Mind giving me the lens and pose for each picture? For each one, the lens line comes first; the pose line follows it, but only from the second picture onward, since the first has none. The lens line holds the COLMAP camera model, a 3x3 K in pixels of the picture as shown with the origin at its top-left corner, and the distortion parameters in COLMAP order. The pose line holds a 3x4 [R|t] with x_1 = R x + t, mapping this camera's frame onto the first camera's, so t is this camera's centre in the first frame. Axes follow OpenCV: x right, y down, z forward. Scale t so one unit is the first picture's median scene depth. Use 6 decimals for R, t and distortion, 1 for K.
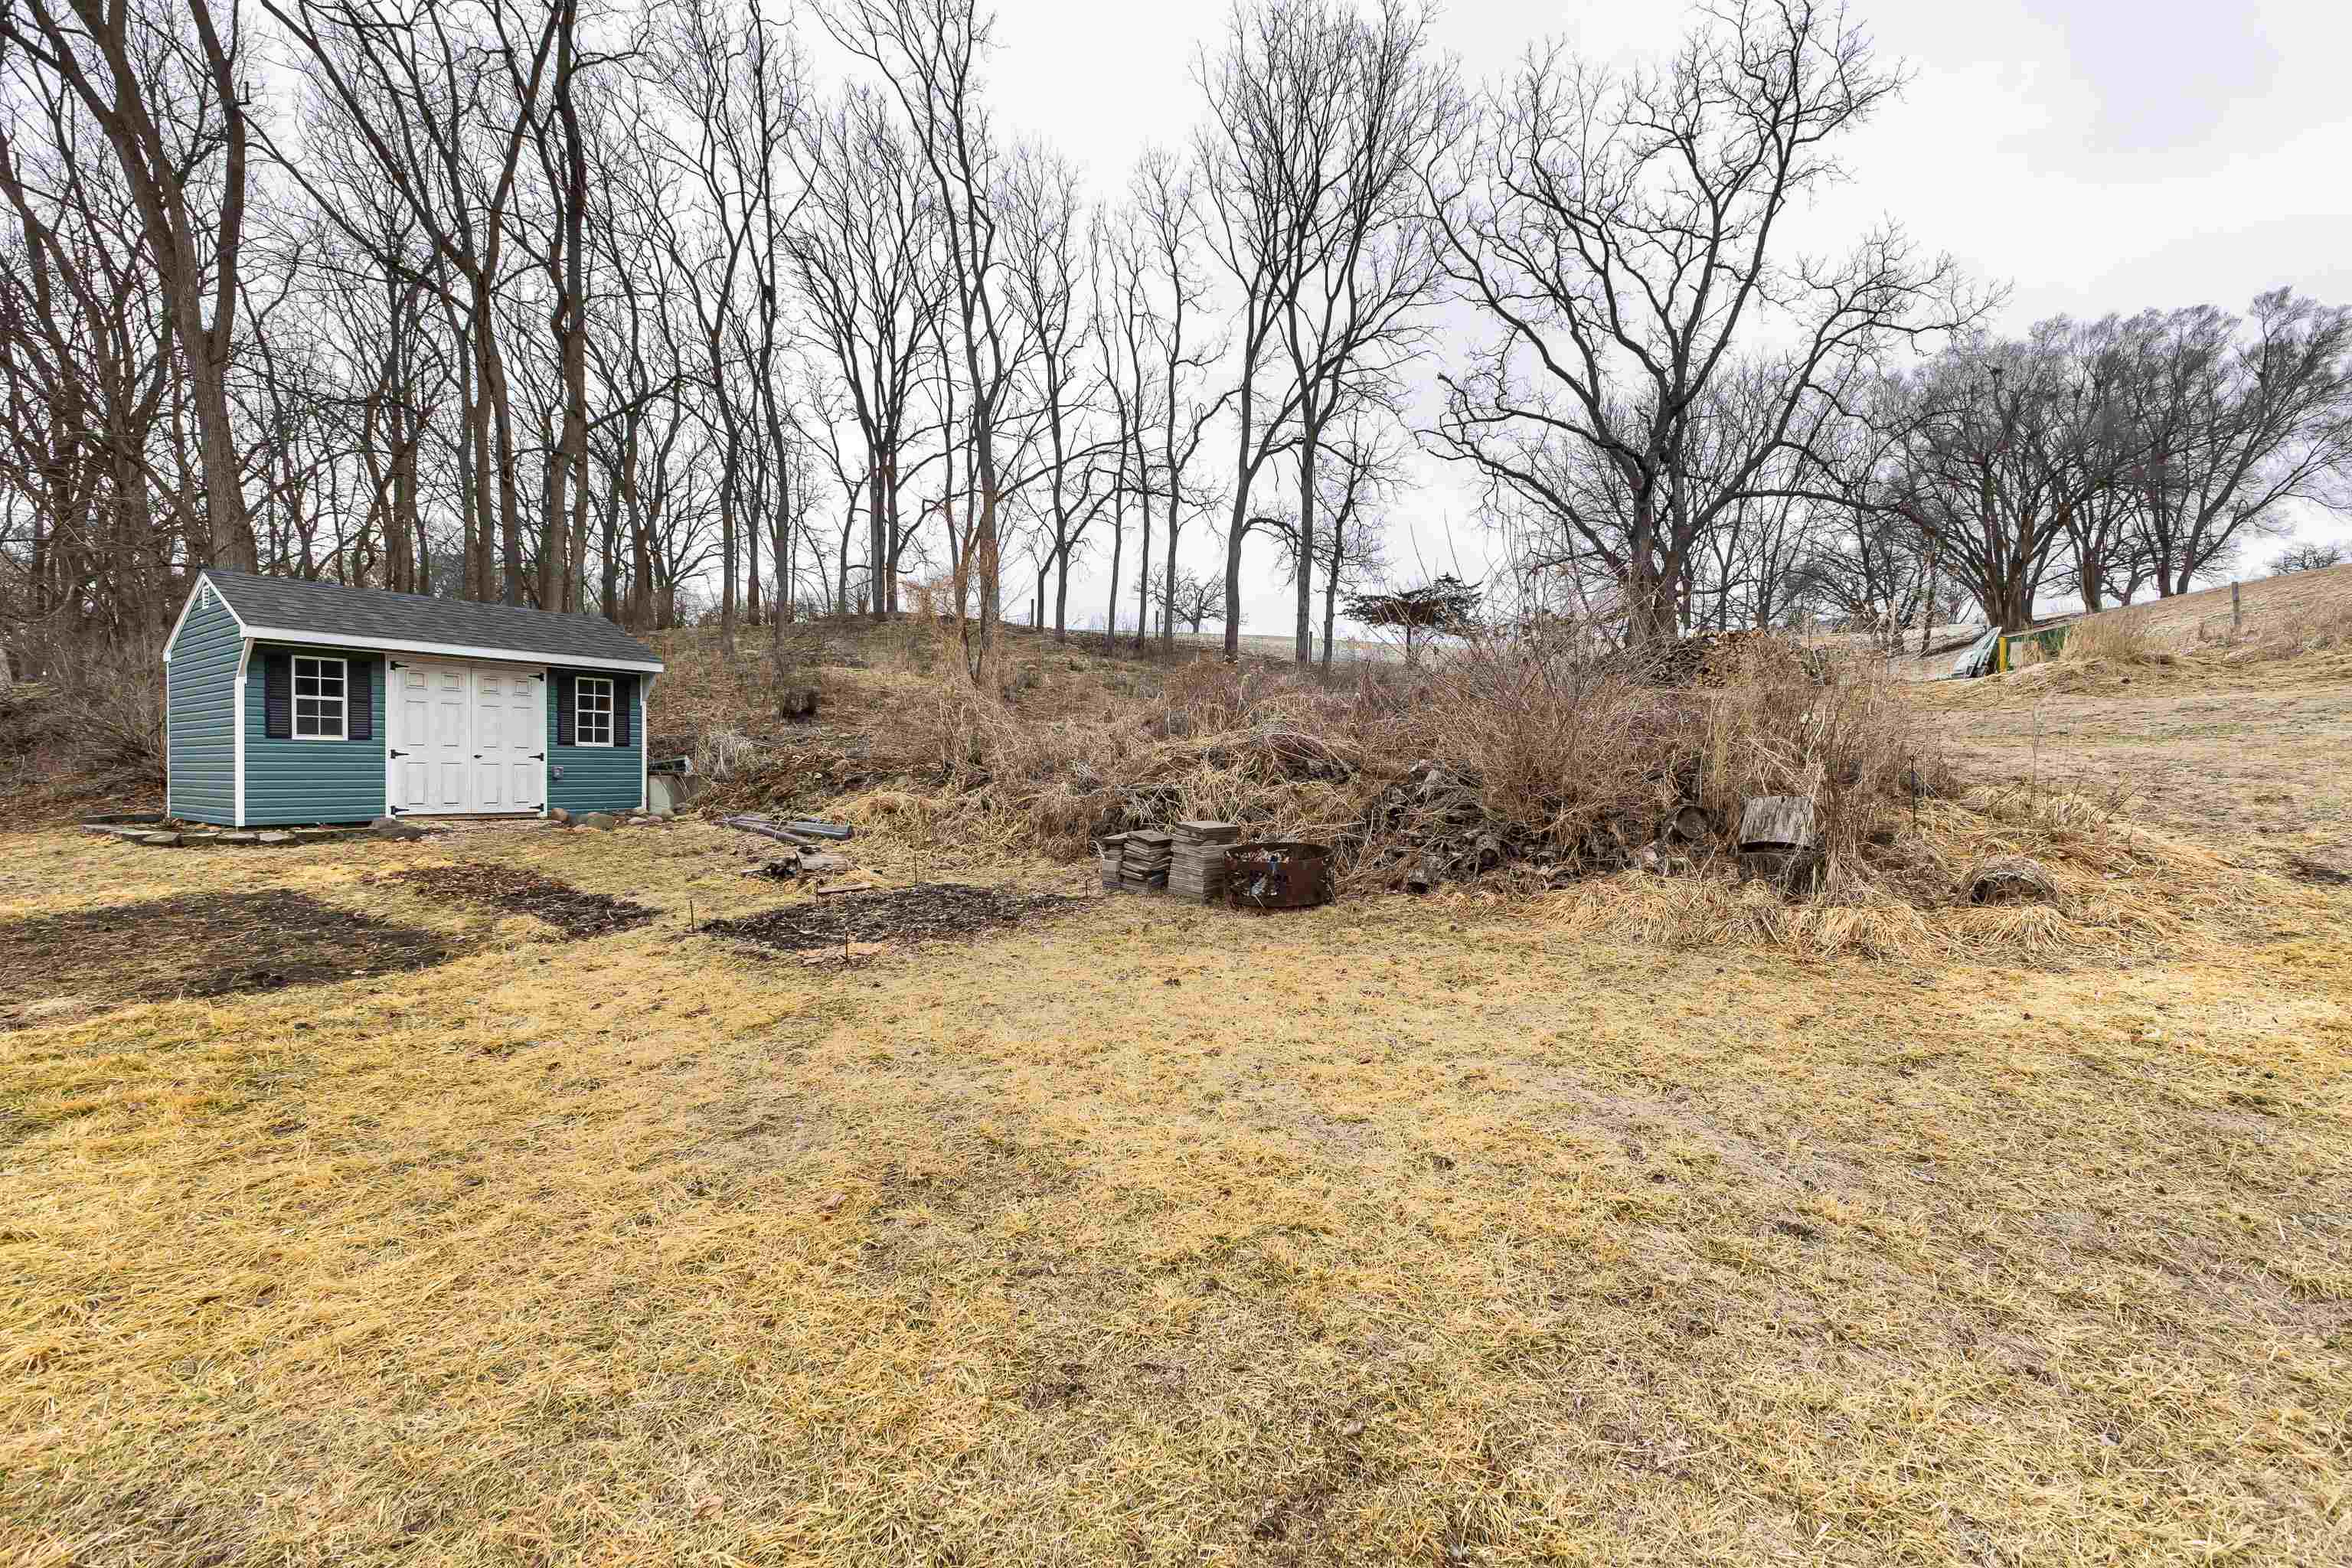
lens RADIAL K [[1016.3, 0, 1176.1], [0, 1016.3, 787.1], [0, 0, 1]] dist [-0.002277, -0.001978]
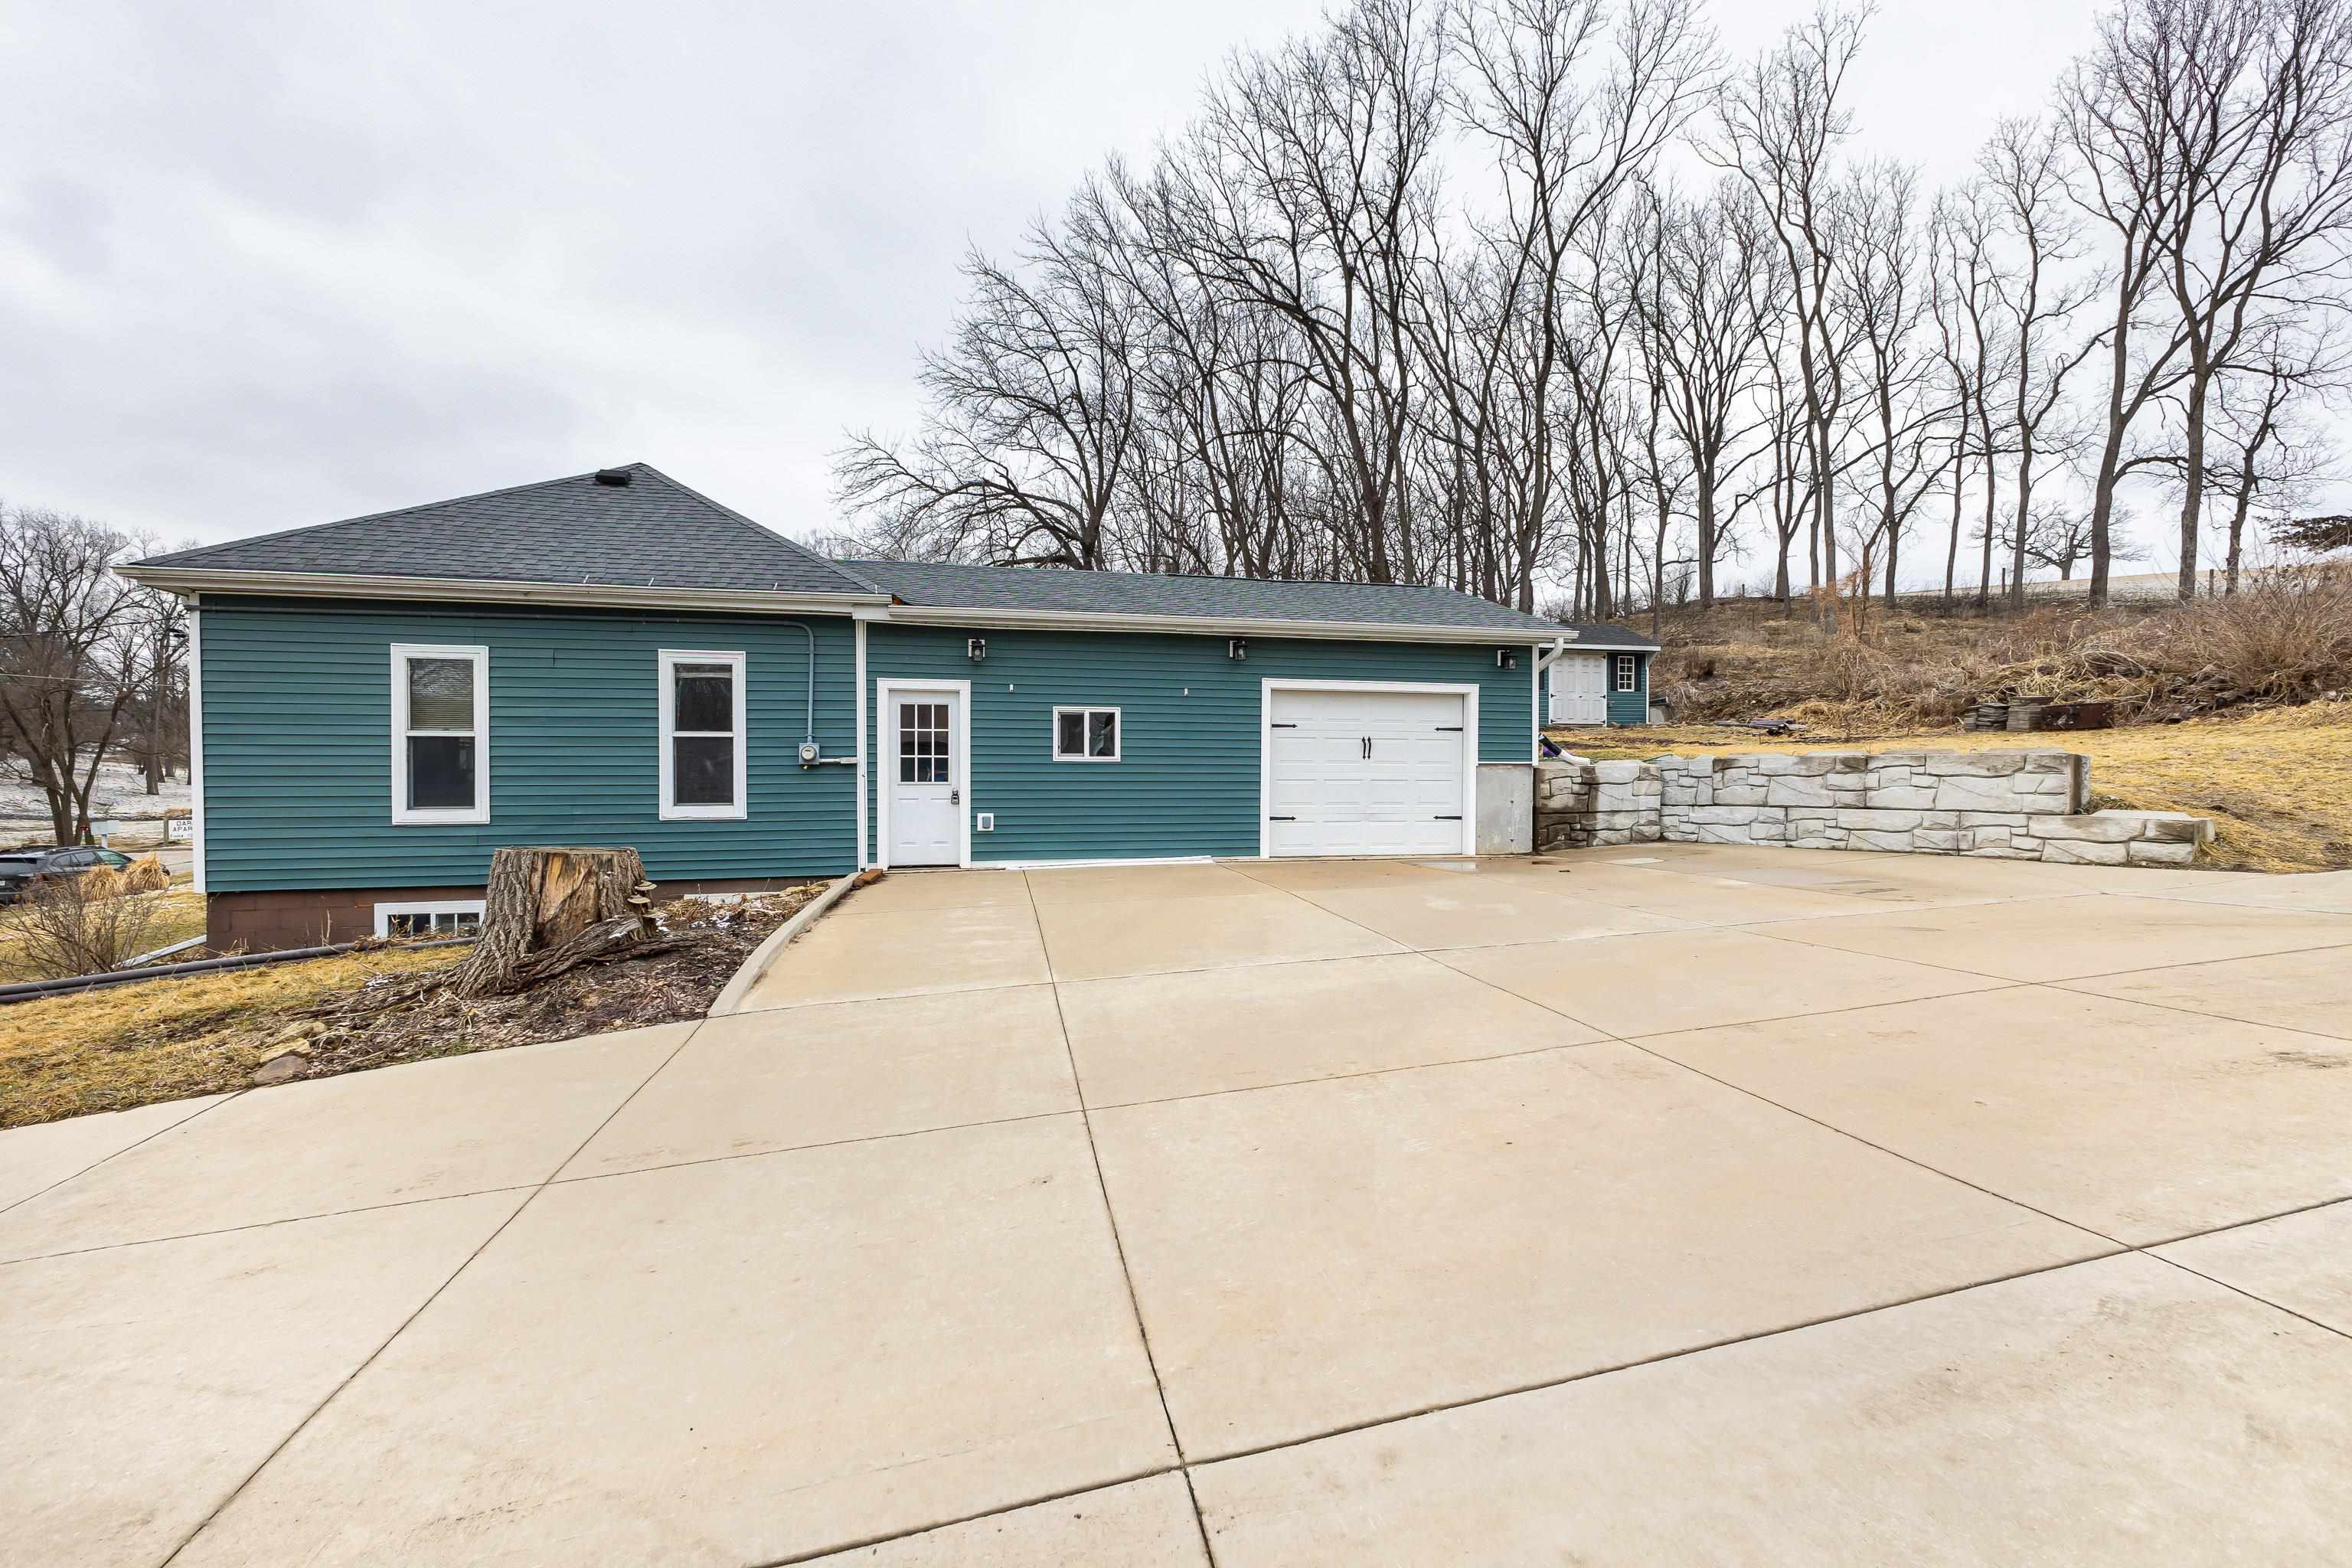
lens RADIAL K [[1016.3, 0, 1166.4], [0, 1016.3, 793.3], [0, 0, 1]] dist [-0.002277, -0.001978]
pose [[0.758508, 0.007643, -0.651619, 0.008569], [0.000896, 0.999918, 0.012771, 0.043639], [0.651663, -0.010270, 0.758439, -0.352291]]
